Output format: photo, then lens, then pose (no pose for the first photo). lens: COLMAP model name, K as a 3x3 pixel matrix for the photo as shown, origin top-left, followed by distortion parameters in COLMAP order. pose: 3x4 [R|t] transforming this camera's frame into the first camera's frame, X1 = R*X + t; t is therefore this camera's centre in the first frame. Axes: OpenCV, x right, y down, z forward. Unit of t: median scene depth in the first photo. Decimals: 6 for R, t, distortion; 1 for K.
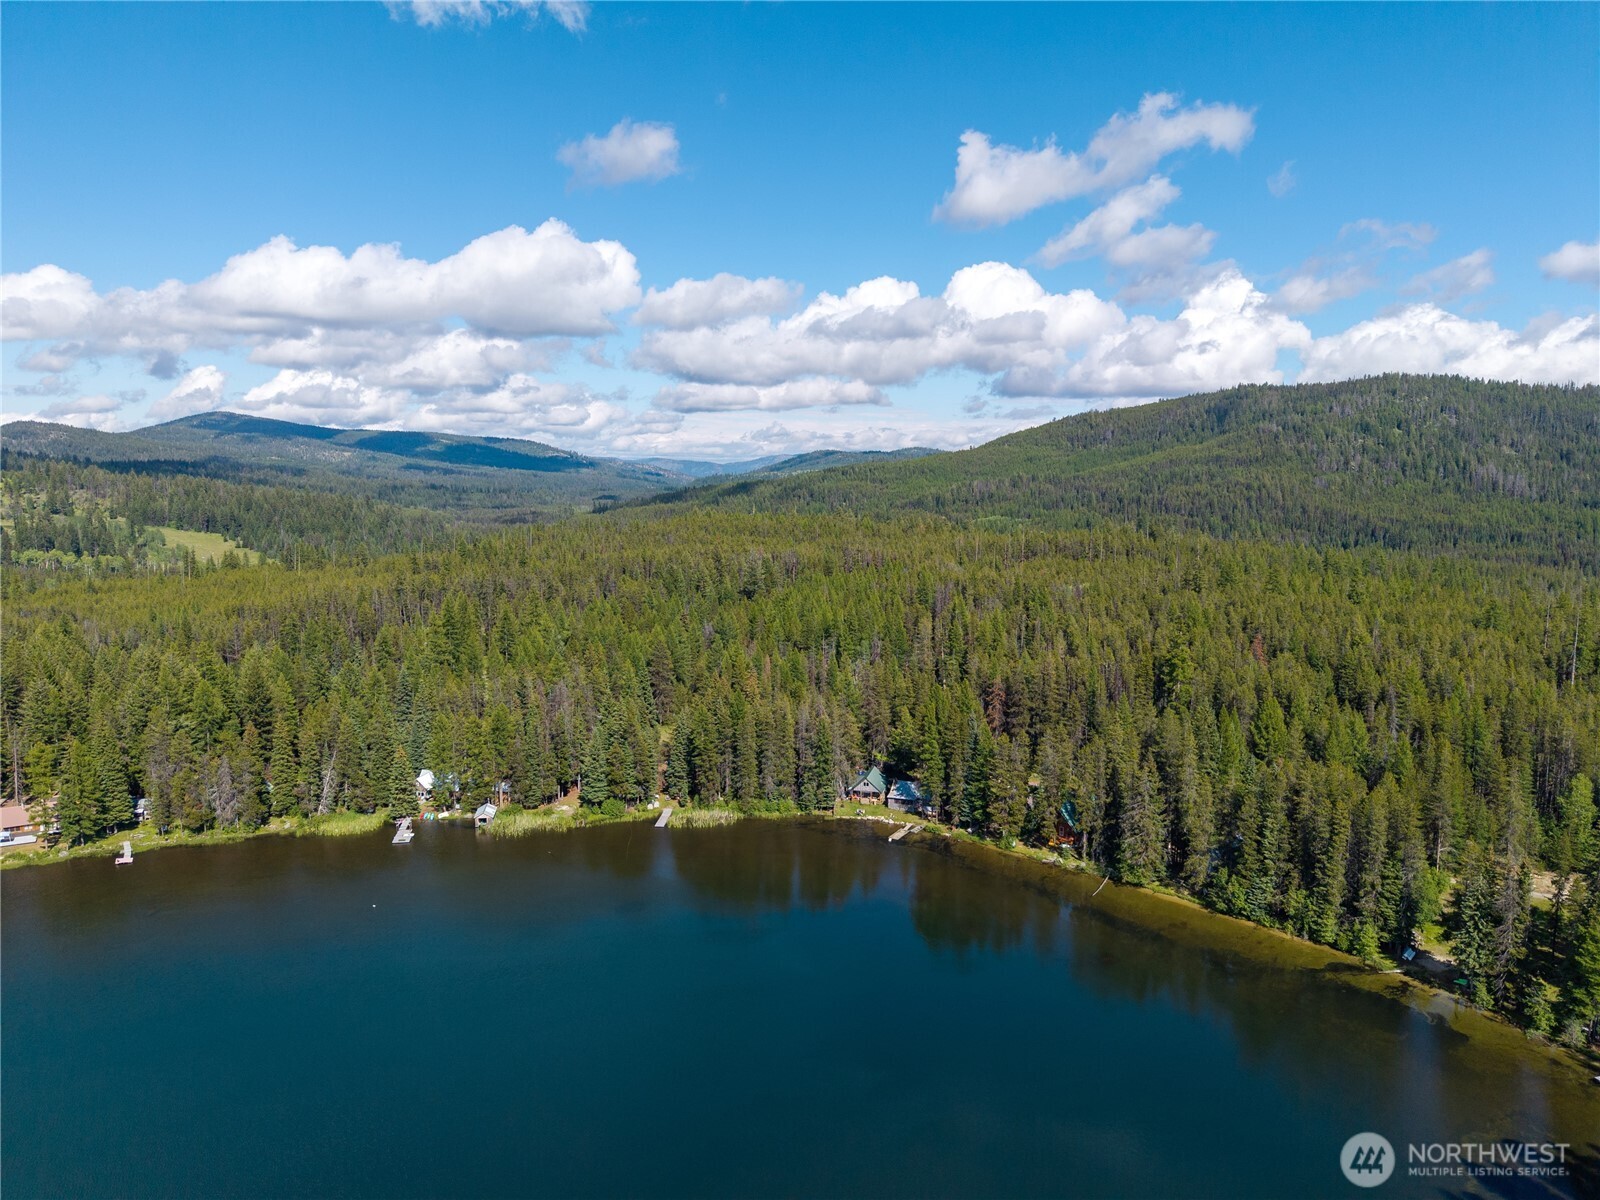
lens RADIAL K [[1113.4, 0, 800.0], [0, 1113.4, 600.0], [0, 0, 1]] dist [-0.057294, 0.002465]
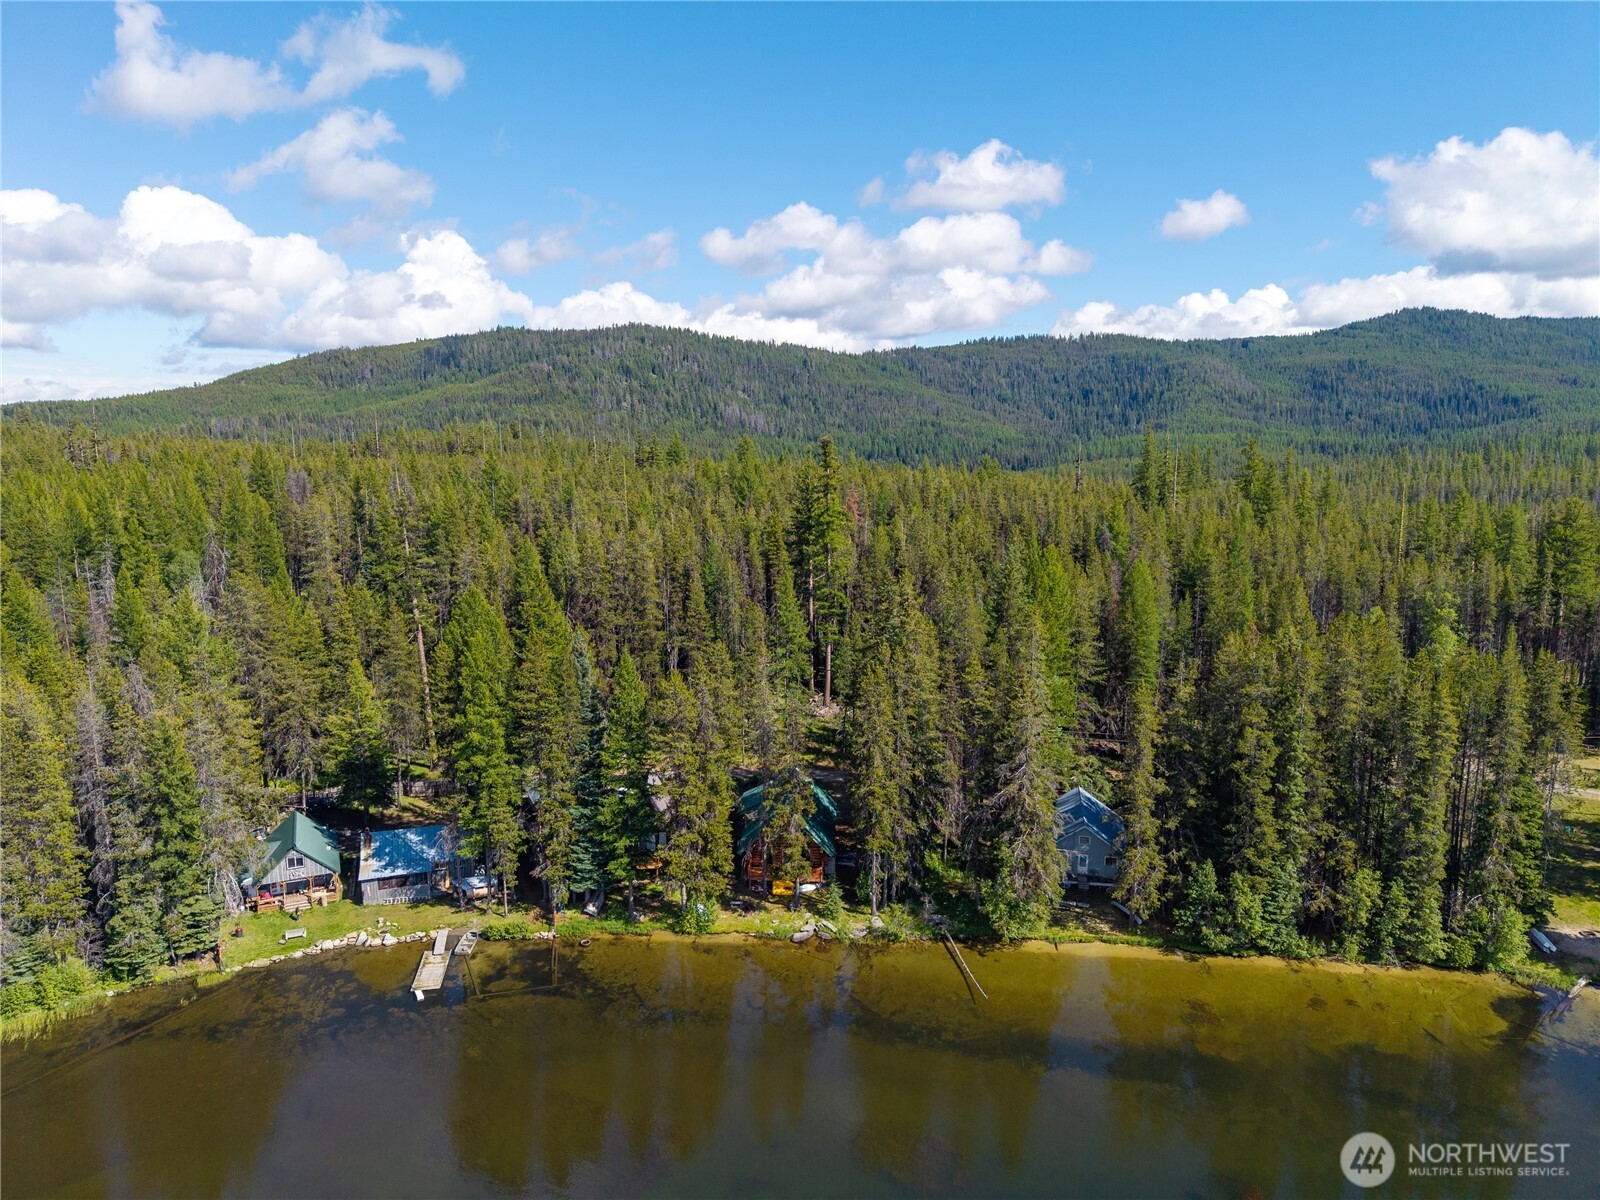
lens RADIAL K [[1083.2, 0, 802.2], [0, 1083.2, 615.9], [0, 0, 1]] dist [0.038541, -0.036196]
pose [[0.780653, -0.119840, 0.613367, -0.029103], [0.095006, 0.992792, 0.073055, 0.066942], [-0.617701, 0.001243, 0.786412, 0.585150]]
